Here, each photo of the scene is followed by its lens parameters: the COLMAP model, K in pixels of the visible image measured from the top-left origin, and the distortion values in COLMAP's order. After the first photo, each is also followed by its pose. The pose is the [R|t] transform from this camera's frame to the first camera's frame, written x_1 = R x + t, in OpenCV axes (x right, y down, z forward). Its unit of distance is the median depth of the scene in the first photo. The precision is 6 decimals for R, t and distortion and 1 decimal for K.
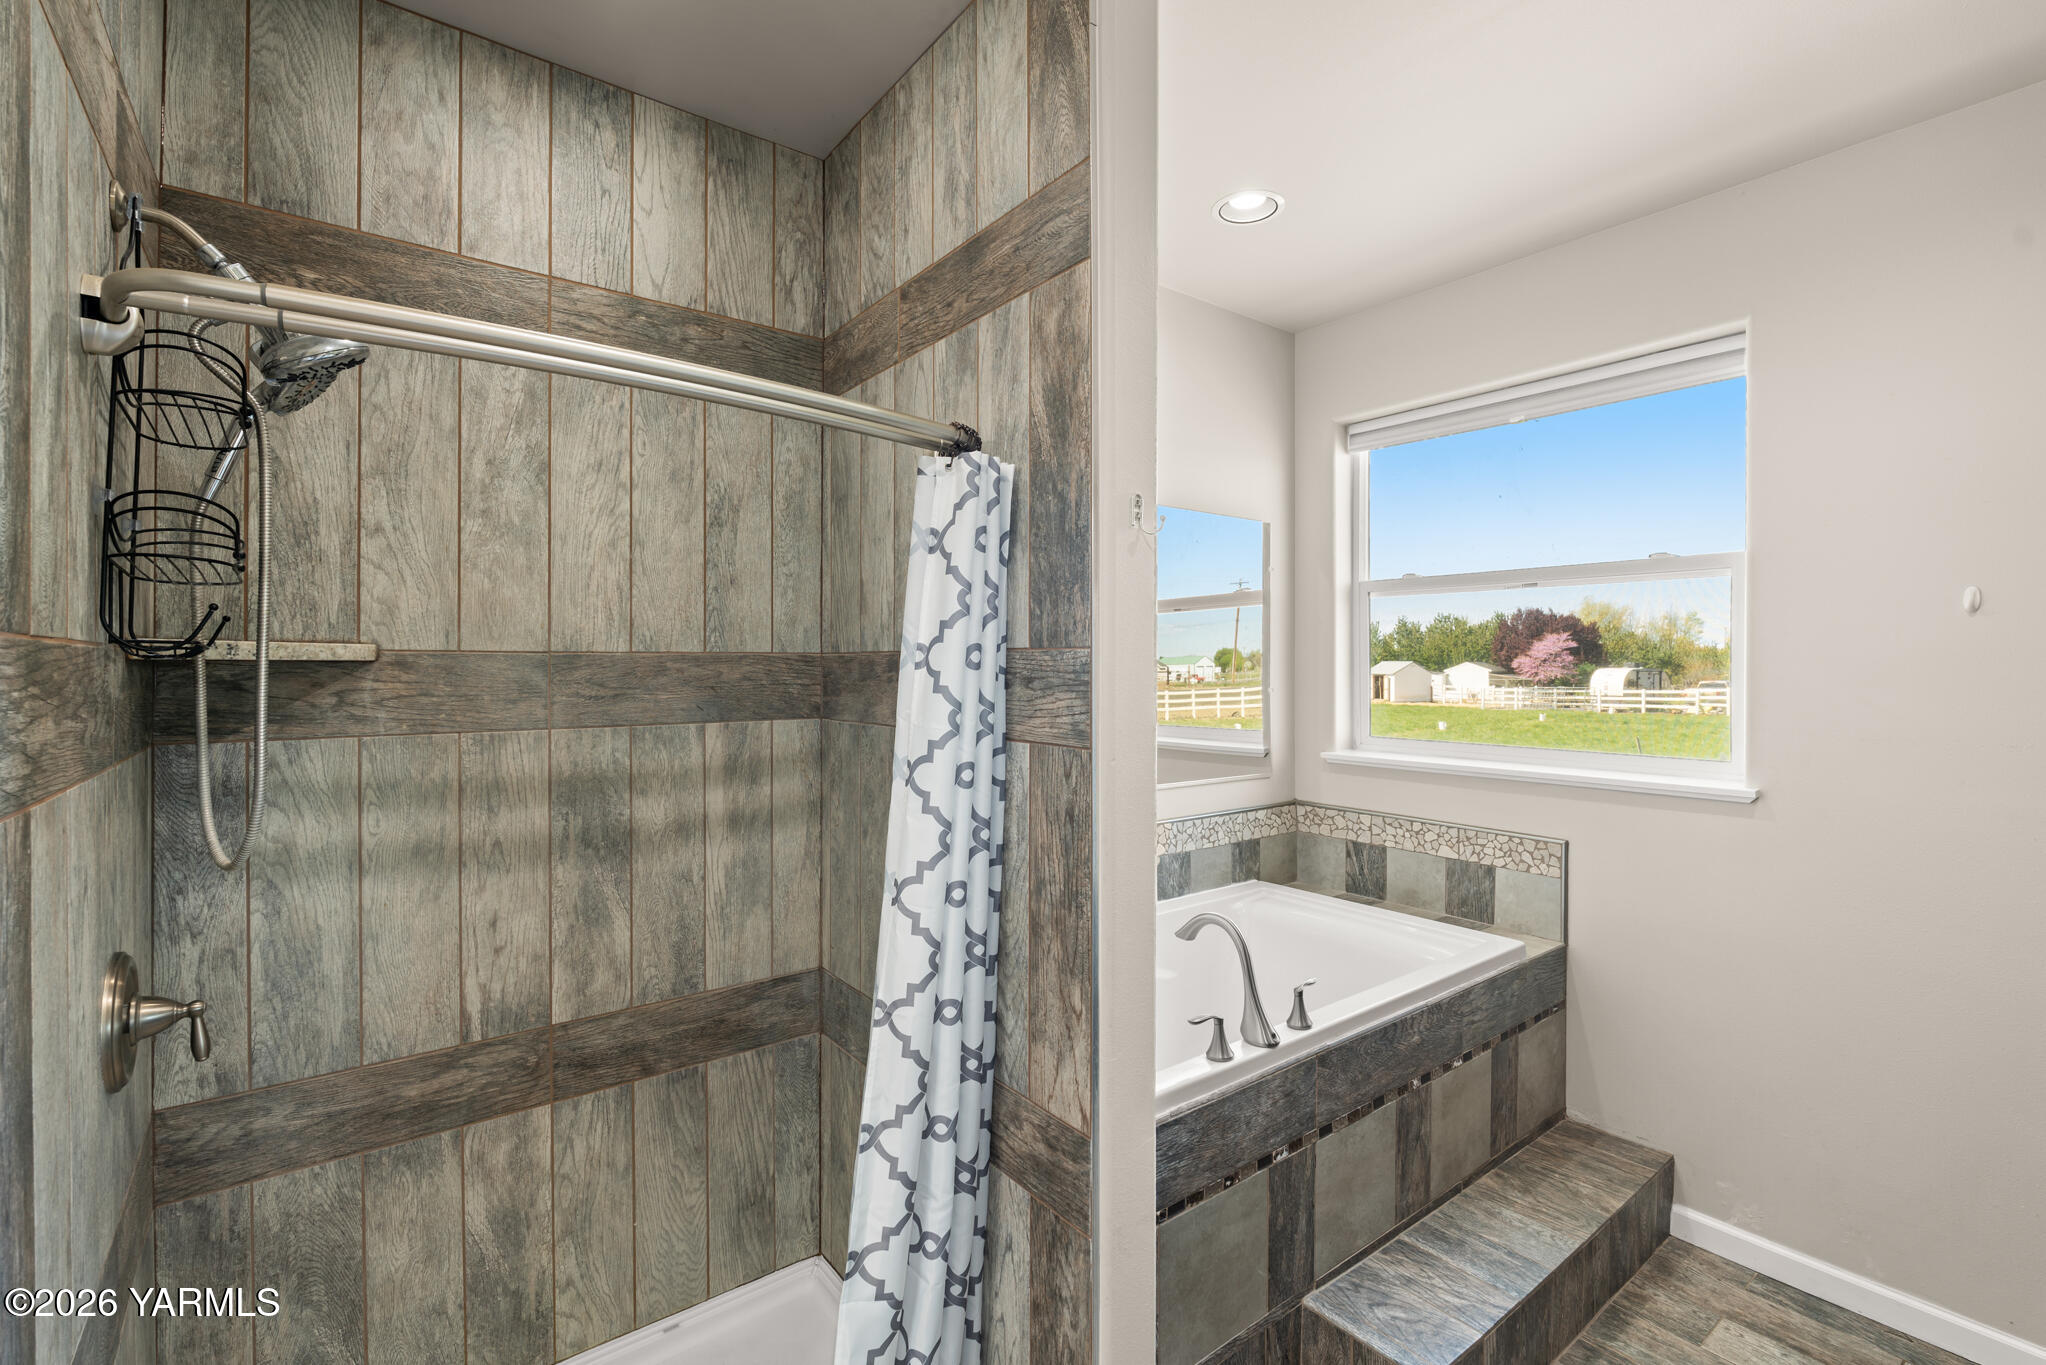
lens RADIAL K [[902.7, 0, 1025.2], [0, 902.7, 667.2], [0, 0, 1]] dist [-0.008687, 0.000591]
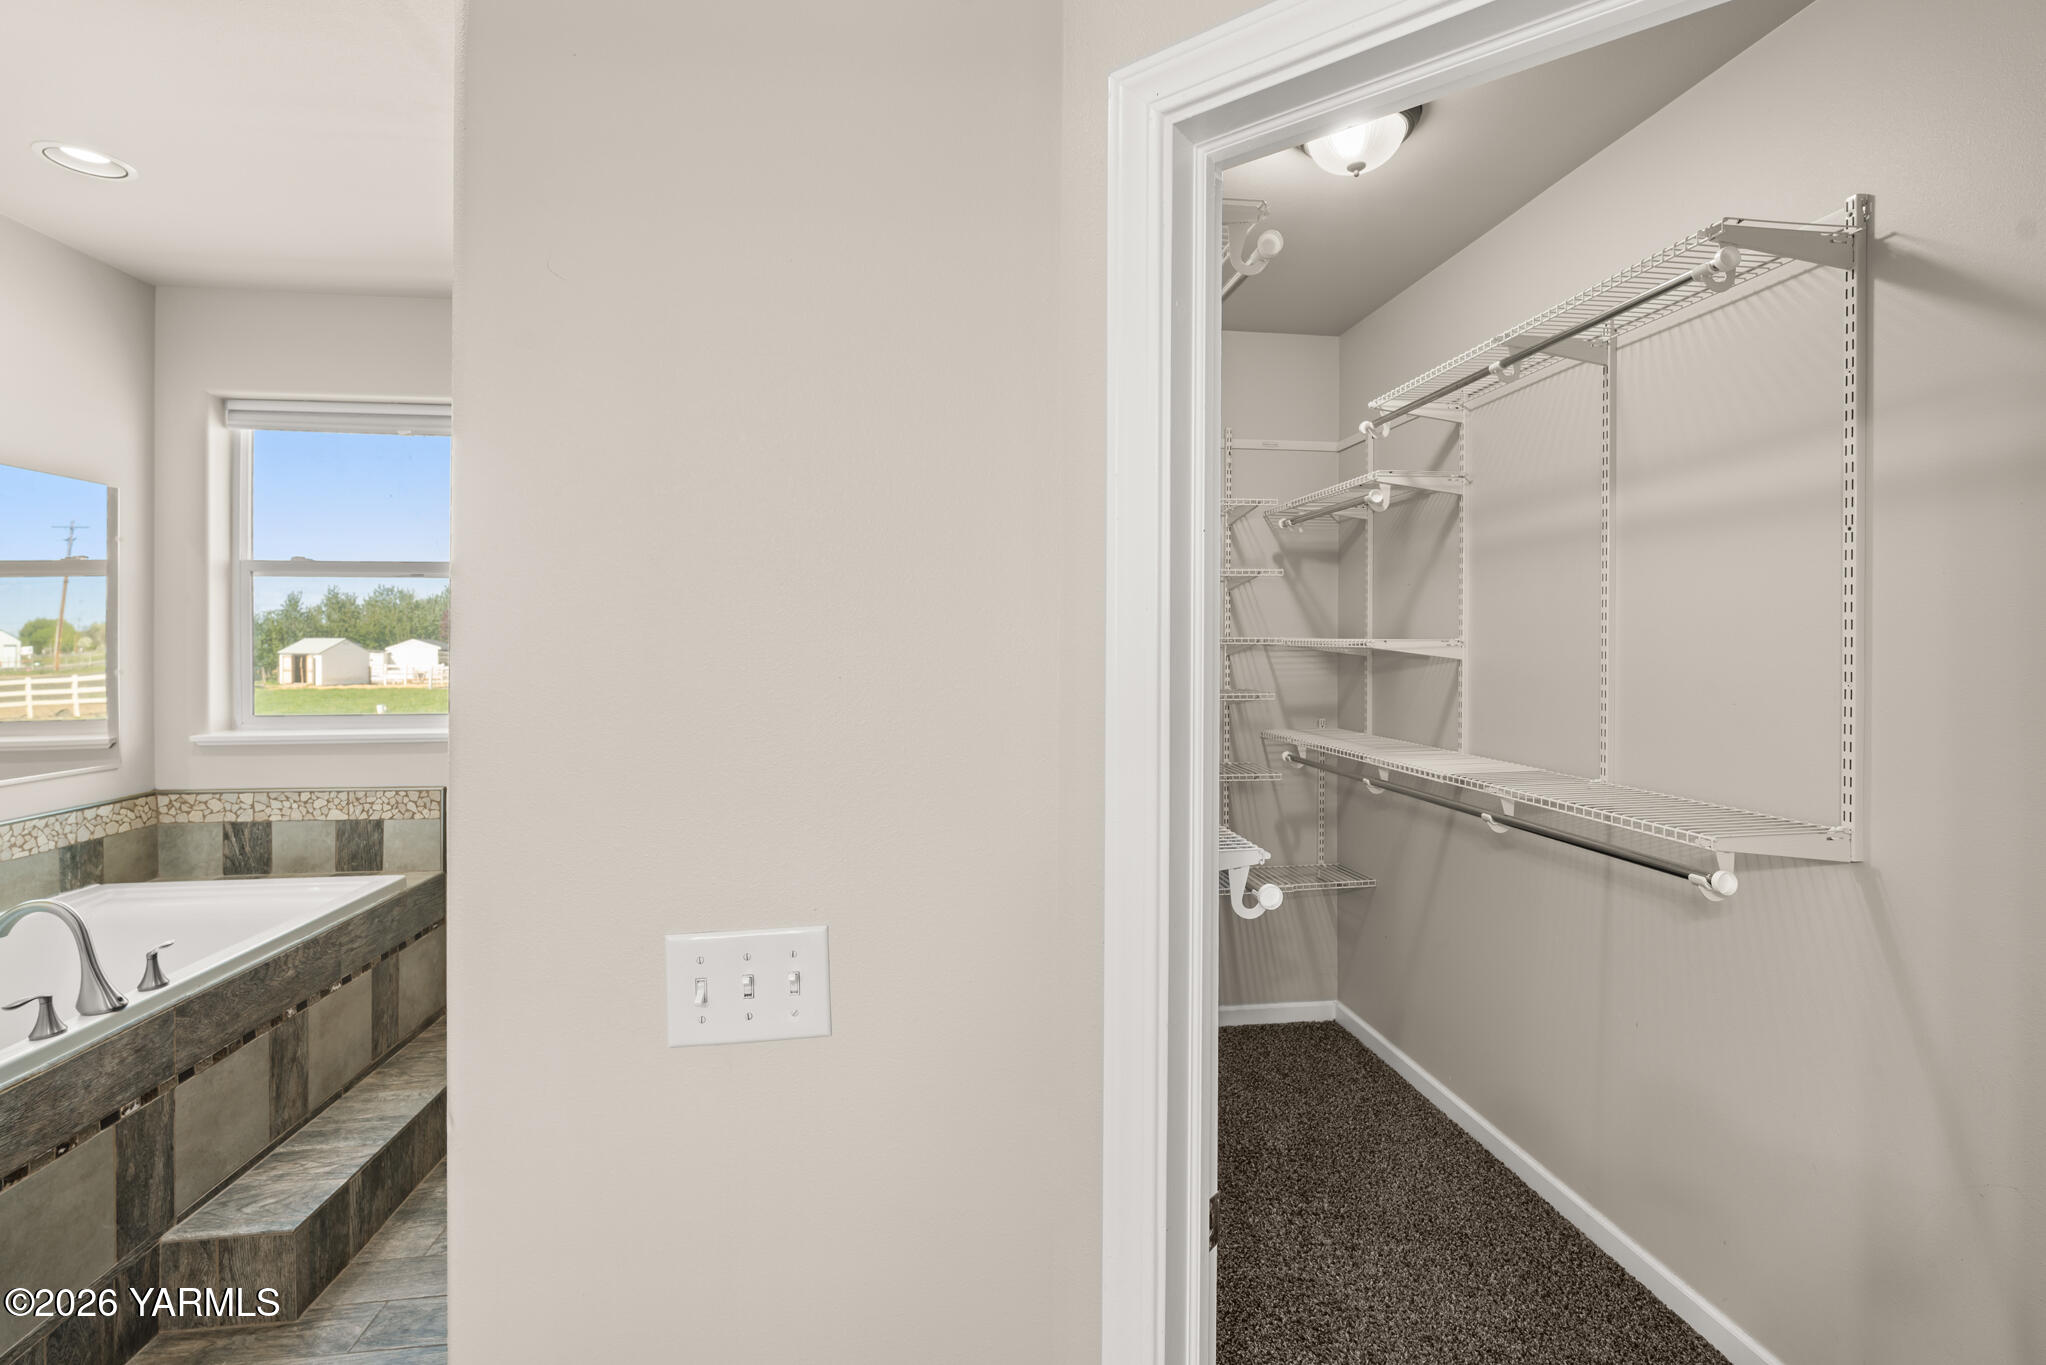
lens RADIAL K [[912.9, 0, 1025.9], [0, 912.9, 642.1], [0, 0, 1]] dist [-0.008992, 0.000780]
pose [[0.500284, -0.002480, 0.865858, -0.071935], [0.004443, 0.999990, 0.000297, -0.001238], [-0.865850, 0.003698, 0.500290, -0.296558]]
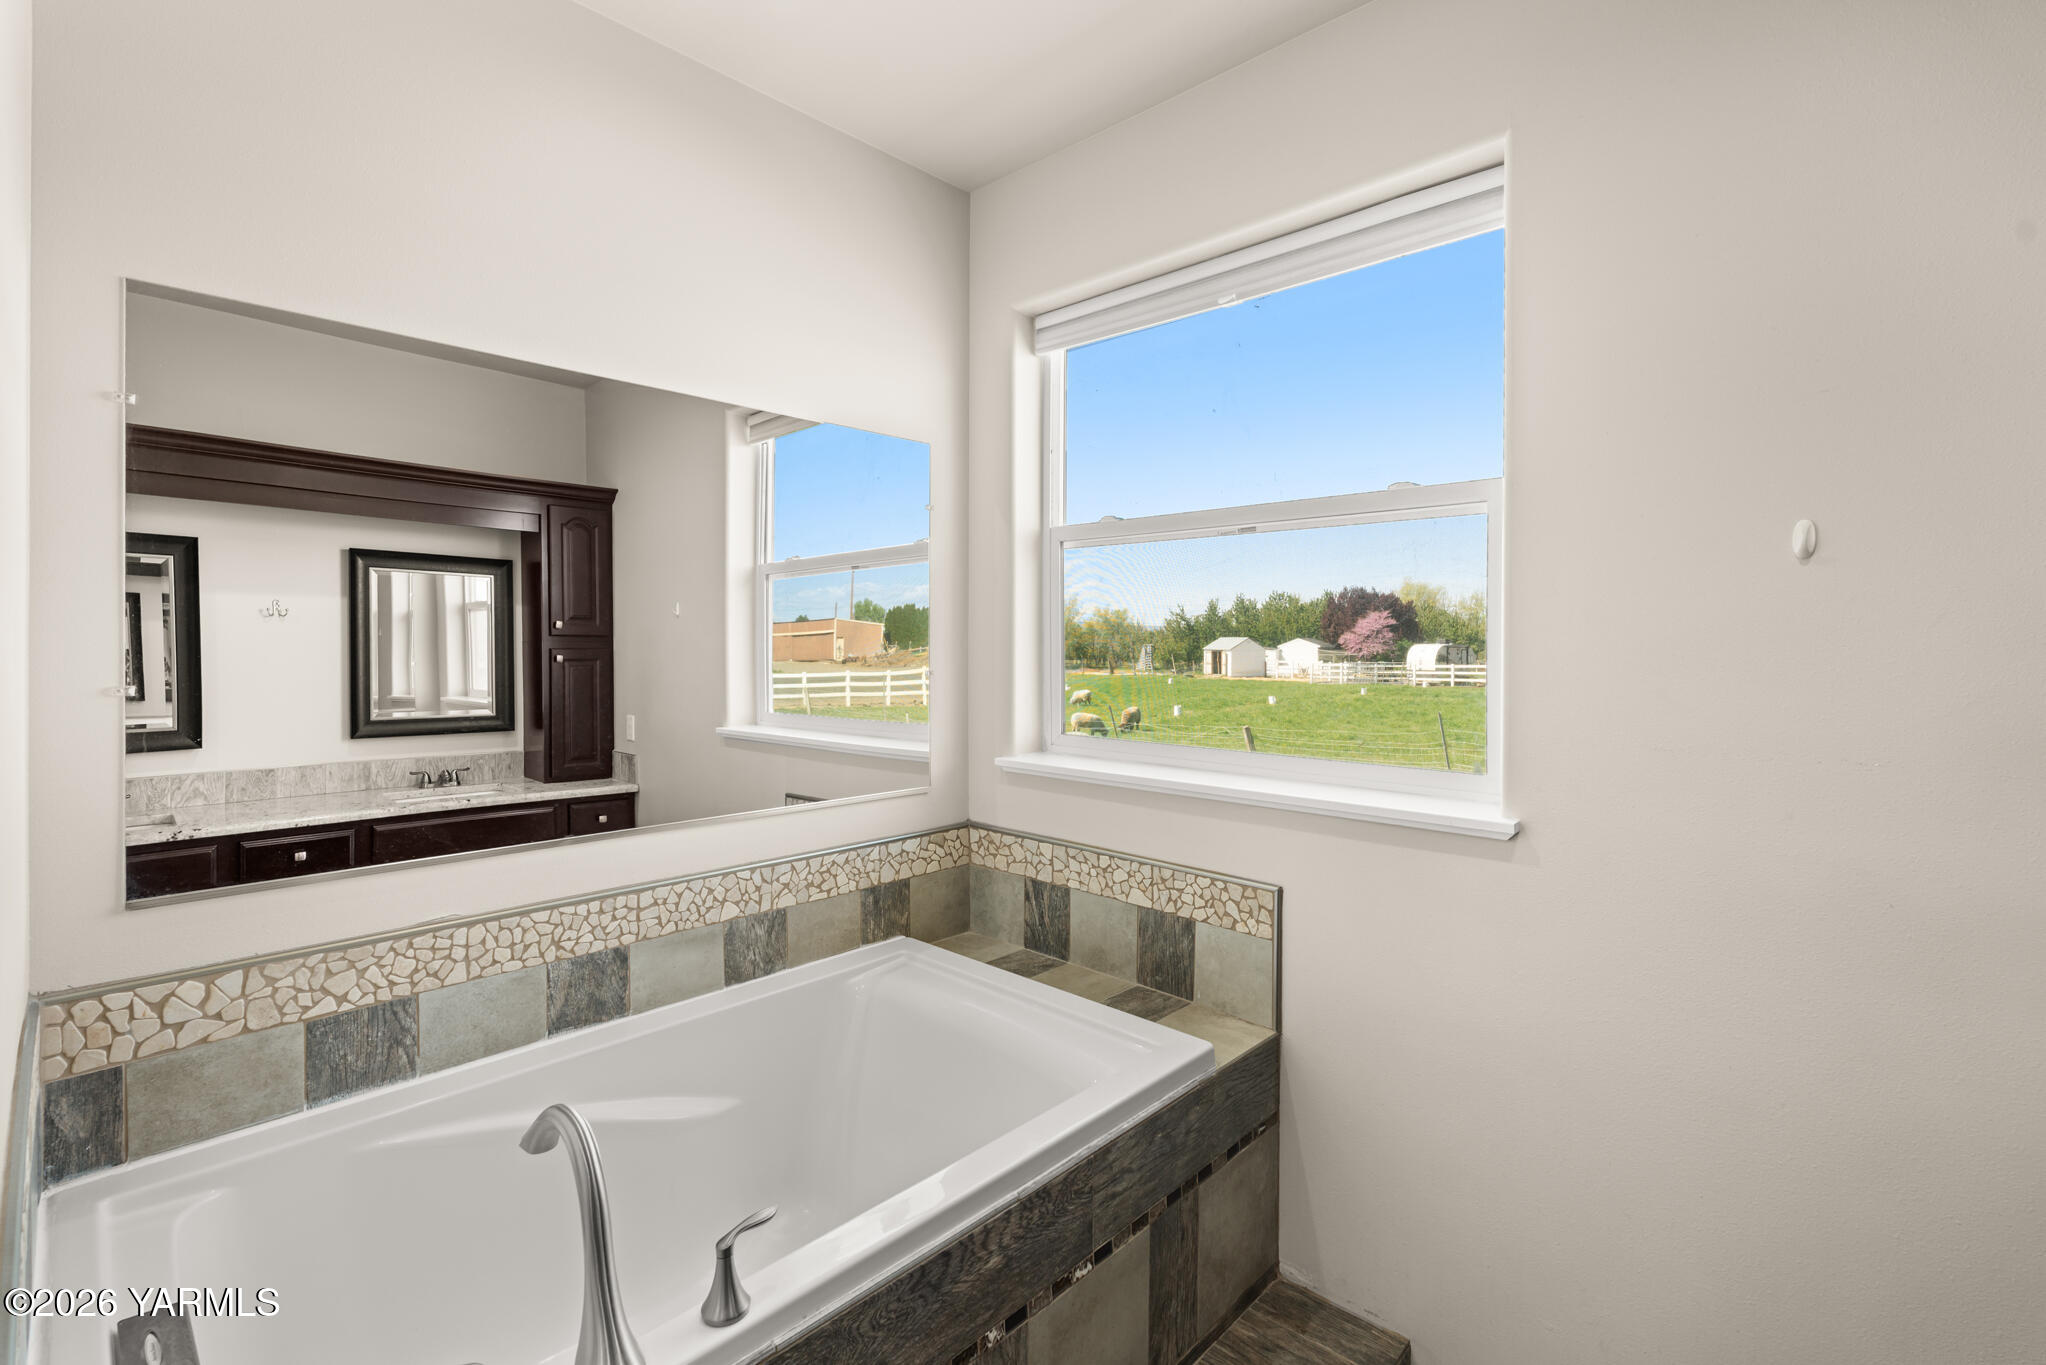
lens RADIAL K [[912.9, 0, 1025.9], [0, 912.9, 642.1], [0, 0, 1]] dist [-0.008992, 0.000780]
pose [[0.986961, 0.002219, 0.160942, 0.279462], [-0.002183, 0.999998, -0.000401, 0.000568], [-0.160942, 0.000044, 0.986964, 0.313164]]
